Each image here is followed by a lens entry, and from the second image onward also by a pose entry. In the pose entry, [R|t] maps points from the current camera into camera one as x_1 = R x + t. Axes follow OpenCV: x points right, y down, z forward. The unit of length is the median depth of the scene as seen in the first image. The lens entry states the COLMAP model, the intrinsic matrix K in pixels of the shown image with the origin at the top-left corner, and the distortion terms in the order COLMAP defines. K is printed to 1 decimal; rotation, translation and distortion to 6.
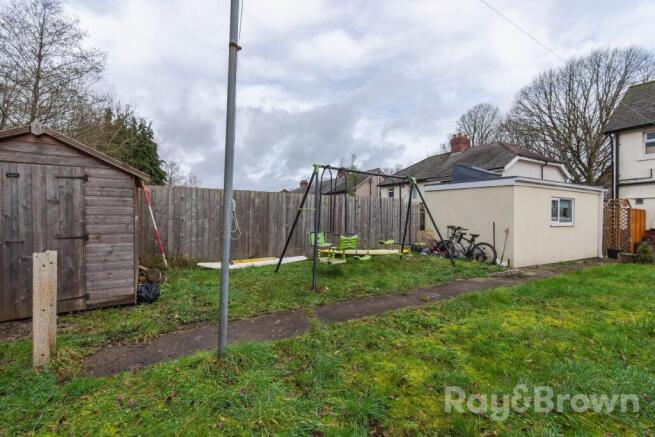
lens RADIAL K [[285.2, 0, 326.8], [0, 285.2, 219.5], [0, 0, 1]] dist [0.000363, 0.000043]
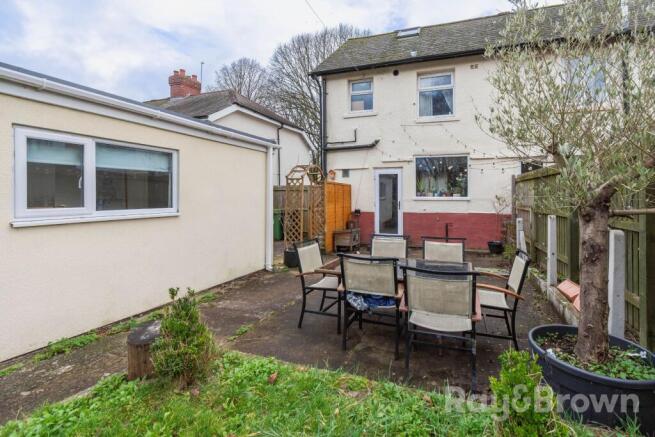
lens RADIAL K [[297.8, 0, 327.2], [0, 297.8, 206.7], [0, 0, 1]] dist [0.000271, 0.000030]
pose [[0.806942, -0.022989, 0.590183, 0.584881], [0.000642, 0.999276, 0.038045, -0.005777], [-0.590630, -0.030321, 0.806373, 0.391520]]
